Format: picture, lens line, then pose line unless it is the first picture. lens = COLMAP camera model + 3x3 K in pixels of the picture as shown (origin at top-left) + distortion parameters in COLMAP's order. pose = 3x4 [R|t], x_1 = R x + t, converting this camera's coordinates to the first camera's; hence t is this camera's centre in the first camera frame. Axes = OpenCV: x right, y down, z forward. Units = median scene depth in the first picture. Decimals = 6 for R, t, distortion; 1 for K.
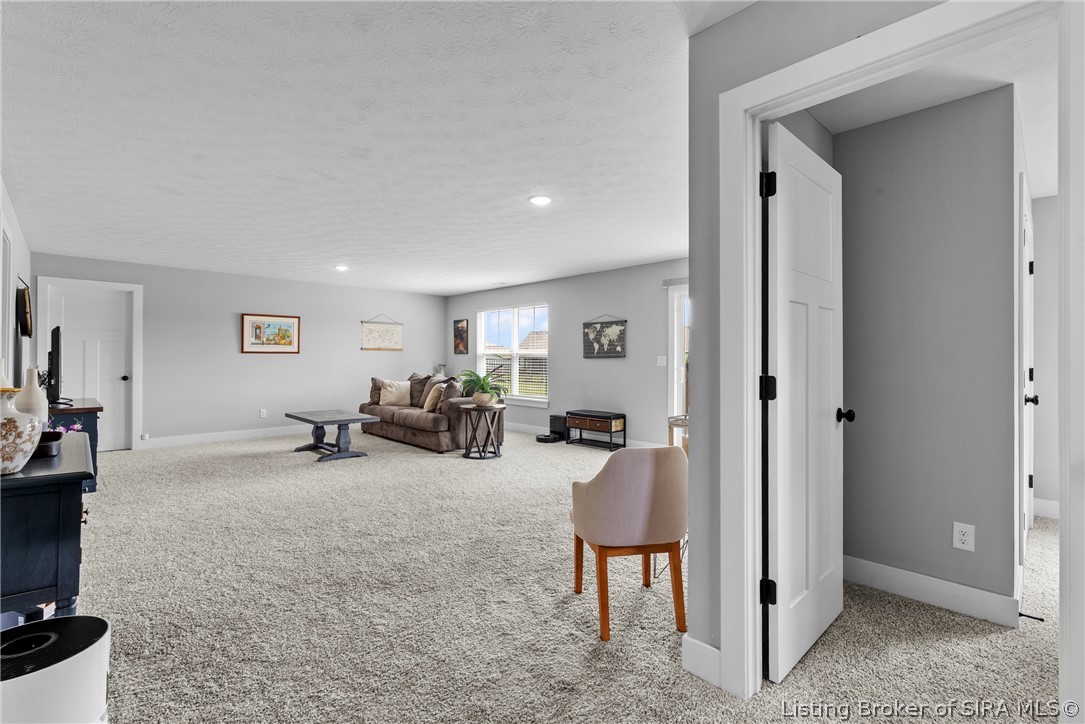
lens RADIAL K [[488.9, 0, 545.7], [0, 488.9, 360.2], [0, 0, 1]] dist [-0.000611, 0.000311]
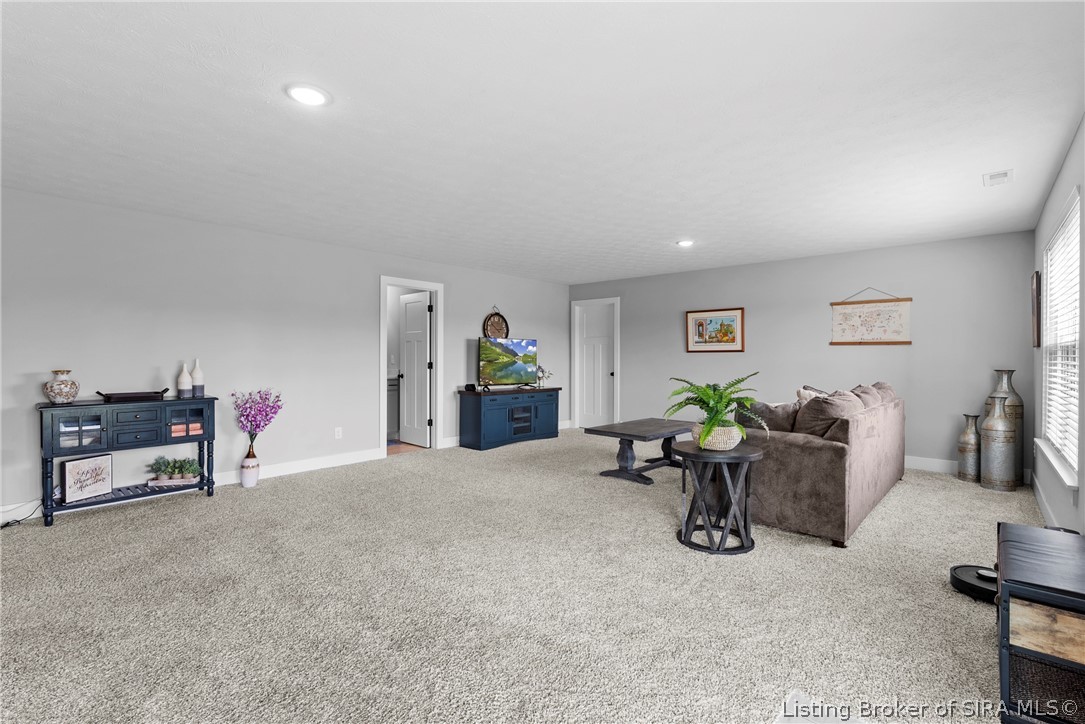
lens RADIAL K [[488.9, 0, 545.7], [0, 488.9, 360.2], [0, 0, 1]] dist [-0.000611, 0.000311]
pose [[0.089470, 0.003139, -0.995985, 0.307868], [-0.001742, 0.999994, 0.002995, -0.001522], [0.995988, 0.001467, 0.089475, 0.614986]]
